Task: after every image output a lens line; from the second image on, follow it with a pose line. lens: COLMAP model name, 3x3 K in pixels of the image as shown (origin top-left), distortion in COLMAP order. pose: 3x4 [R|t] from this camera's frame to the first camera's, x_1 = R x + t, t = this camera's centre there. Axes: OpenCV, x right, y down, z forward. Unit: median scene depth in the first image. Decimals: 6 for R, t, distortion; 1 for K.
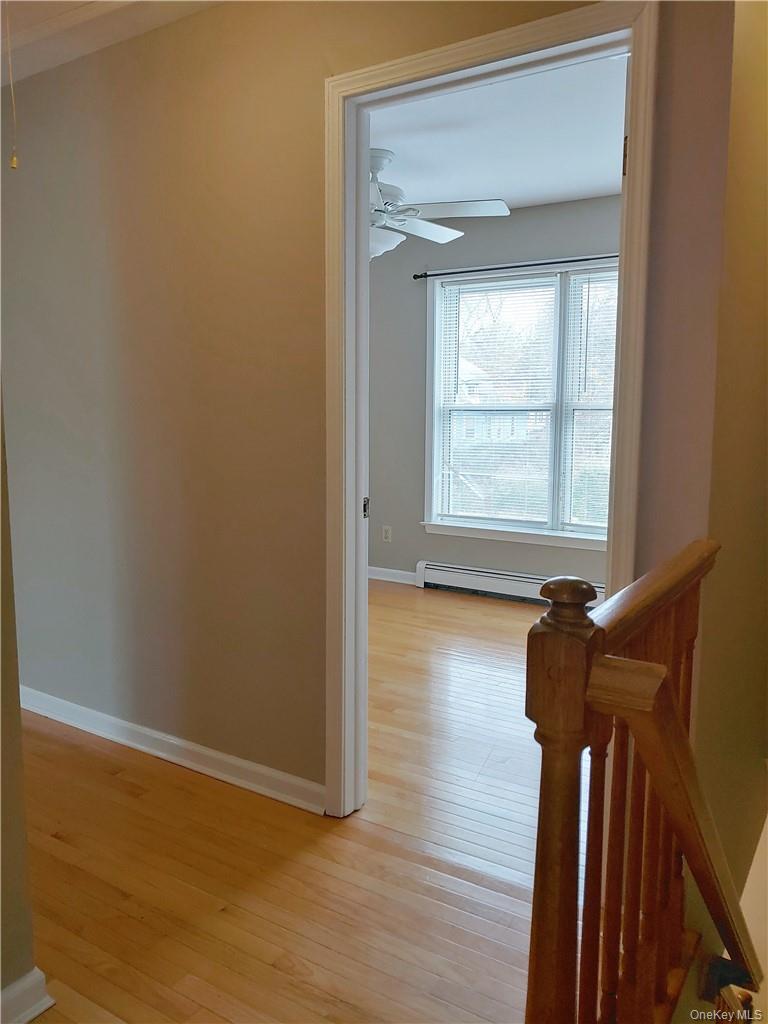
lens RADIAL K [[796.7, 0, 381.0], [0, 796.7, 510.3], [0, 0, 1]] dist [0.015287, -0.005220]
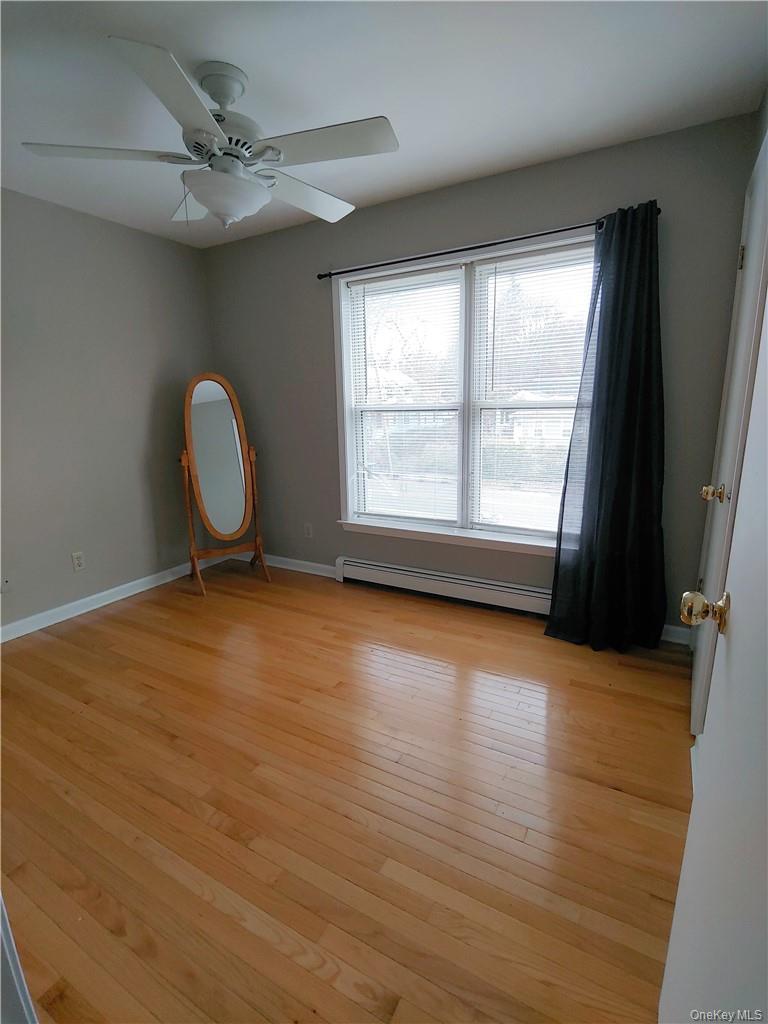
lens RADIAL K [[487.6, 0, 379.1], [0, 487.6, 515.2], [0, 0, 1]] dist [-0.014673, 0.000051]
pose [[0.998375, -0.036597, 0.043680, 0.079813], [0.032400, 0.995119, 0.093213, -0.052933], [-0.046878, -0.091646, 0.994688, 0.374351]]
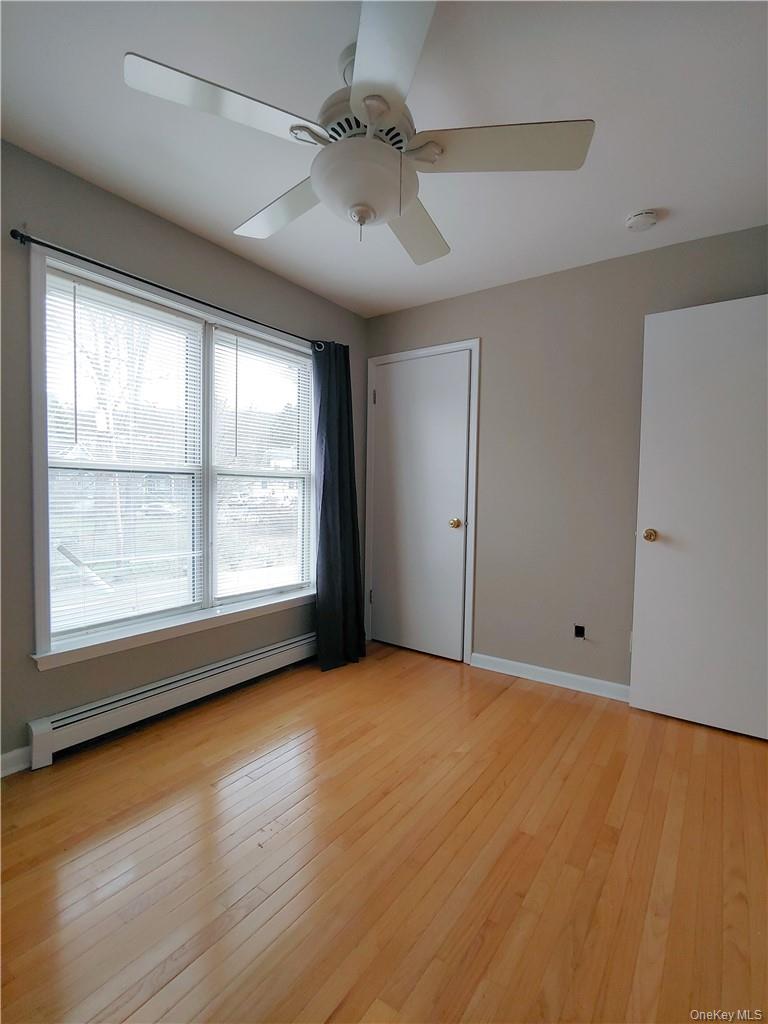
lens RADIAL K [[487.6, 0, 379.1], [0, 487.6, 515.2], [0, 0, 1]] dist [-0.014673, 0.000051]
pose [[0.043626, -0.048596, 0.997865, -0.300792], [0.114219, 0.992510, 0.043342, -0.078404], [-0.992497, 0.112085, 0.048850, 0.750797]]
